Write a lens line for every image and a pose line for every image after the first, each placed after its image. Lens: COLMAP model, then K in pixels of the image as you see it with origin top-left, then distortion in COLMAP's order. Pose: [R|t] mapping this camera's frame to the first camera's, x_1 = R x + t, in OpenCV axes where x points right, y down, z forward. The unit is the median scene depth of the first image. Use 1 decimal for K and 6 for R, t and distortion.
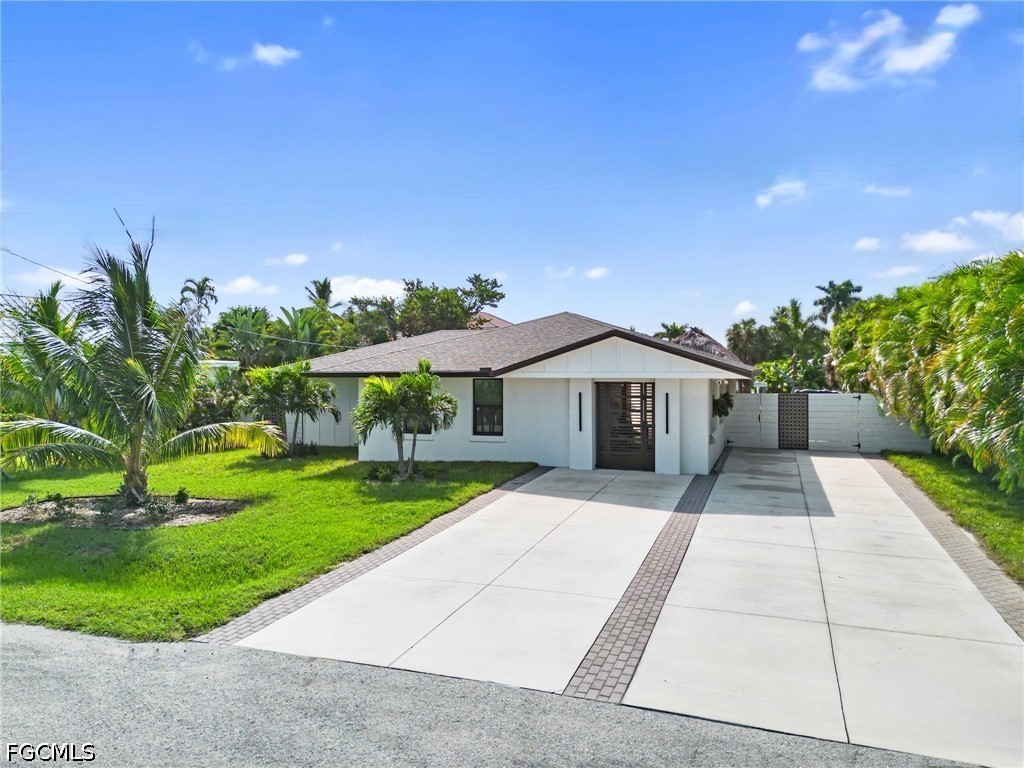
lens RADIAL K [[723.8, 0, 515.3], [0, 723.8, 375.5], [0, 0, 1]] dist [0.062728, -0.060647]
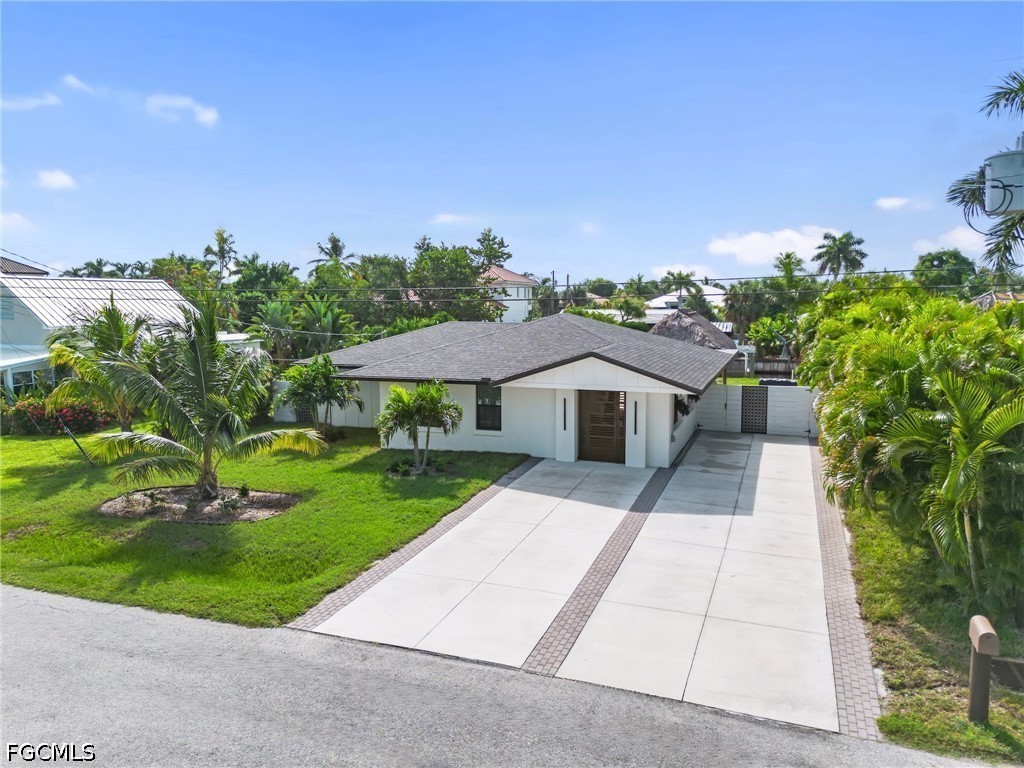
lens RADIAL K [[723.8, 0, 515.3], [0, 723.8, 375.5], [0, 0, 1]] dist [0.062728, -0.060647]
pose [[0.999880, 0.001259, -0.015452, 0.028152], [0.000160, 0.995808, 0.091465, -0.133953], [0.015503, -0.091457, 0.995688, -0.207617]]
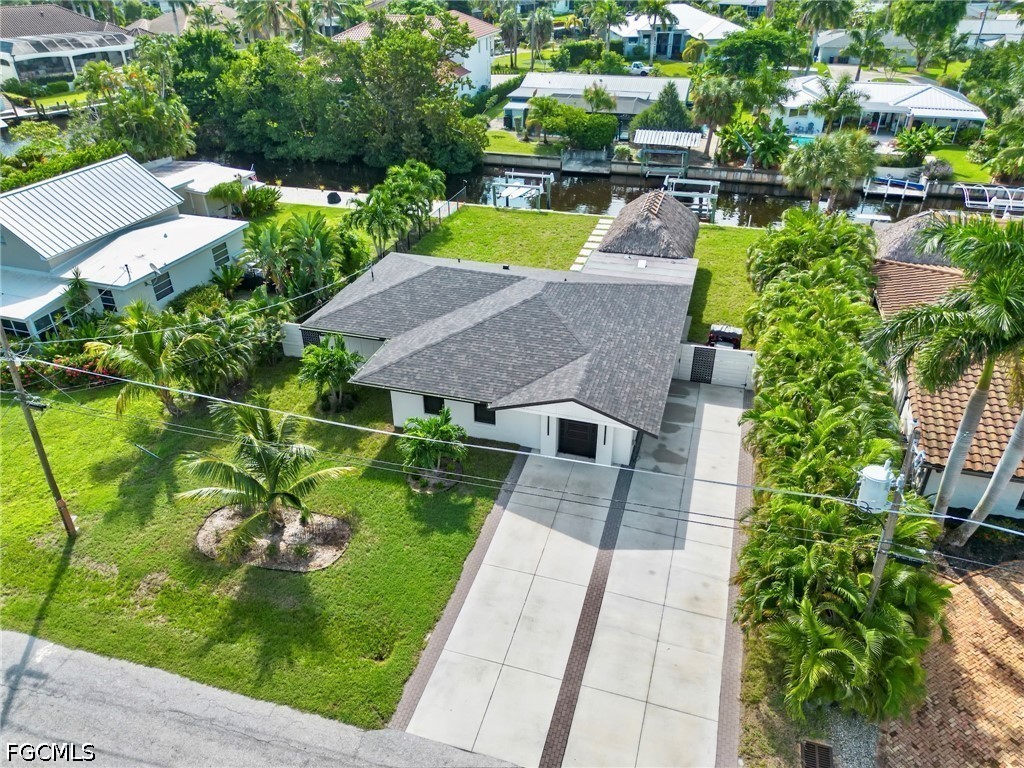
lens RADIAL K [[723.8, 0, 515.3], [0, 723.8, 375.5], [0, 0, 1]] dist [0.062728, -0.060647]
pose [[0.999014, -0.020673, 0.039291, -0.036962], [-0.001683, 0.866706, 0.498816, -0.840298], [-0.044366, -0.498390, 0.865817, -0.249323]]
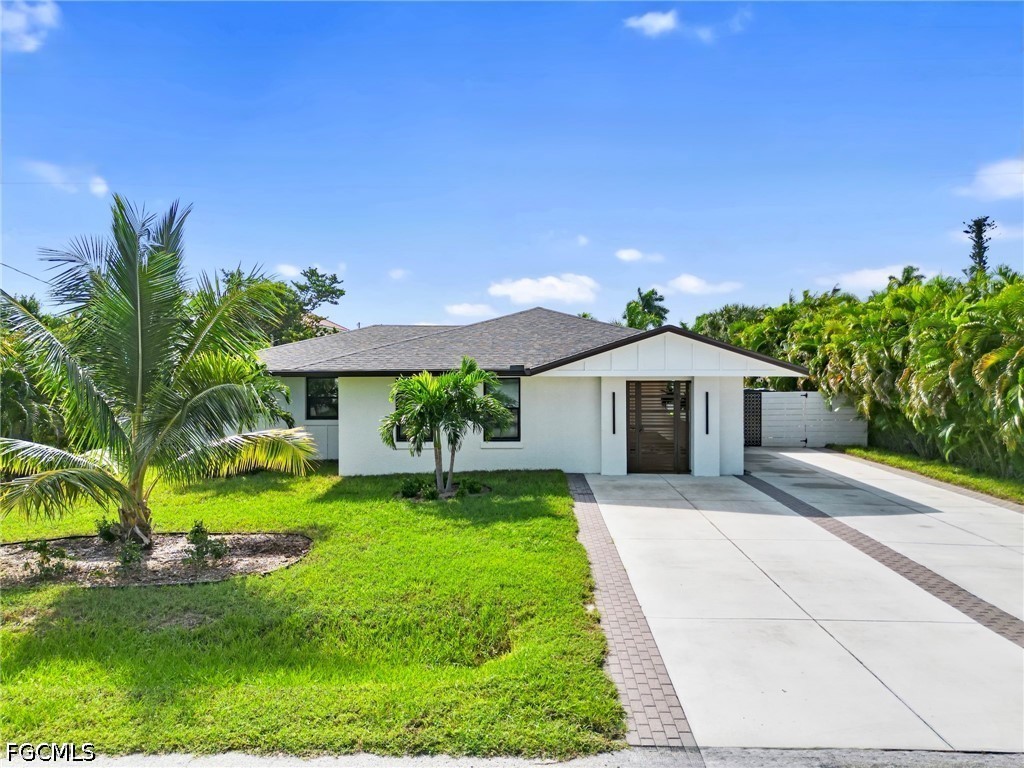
lens RADIAL K [[723.8, 0, 515.3], [0, 723.8, 375.5], [0, 0, 1]] dist [0.062728, -0.060647]
pose [[0.954850, -0.001760, 0.297084, -0.333221], [0.002911, 0.999990, -0.003429, 0.005170], [-0.297075, 0.004139, 0.954845, 0.161684]]
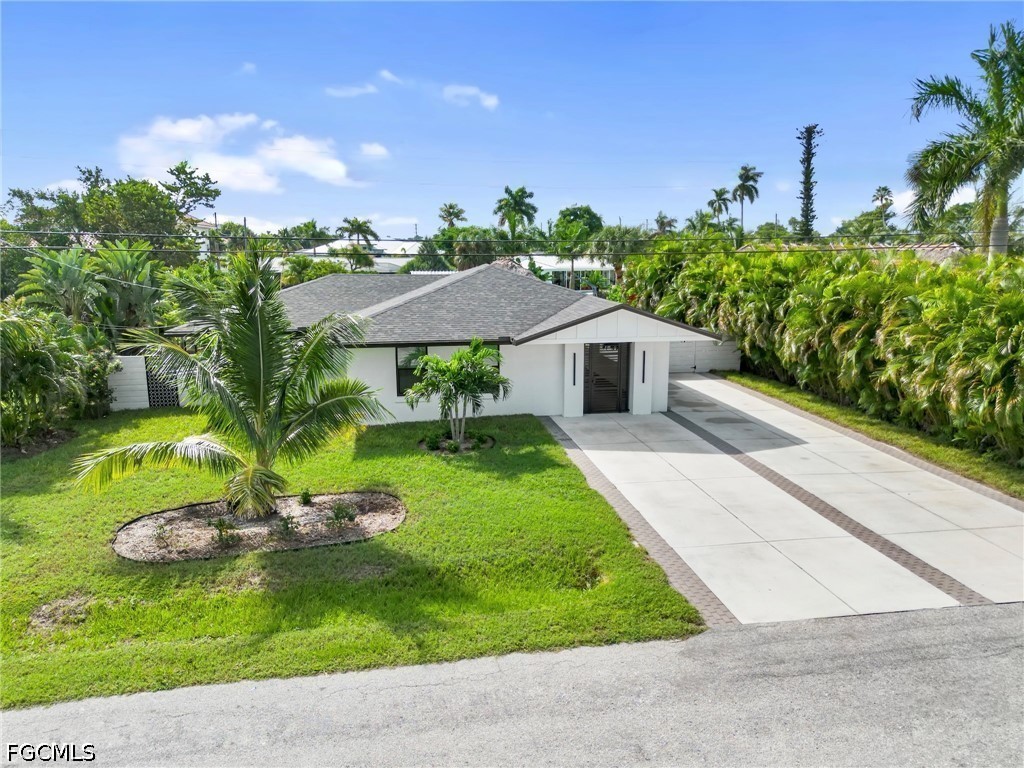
lens RADIAL K [[723.8, 0, 515.3], [0, 723.8, 375.5], [0, 0, 1]] dist [0.062728, -0.060647]
pose [[0.873976, -0.081676, 0.479057, -0.605311], [0.003155, 0.986708, 0.162471, -0.141919], [-0.485959, -0.140485, 0.862617, 0.033210]]
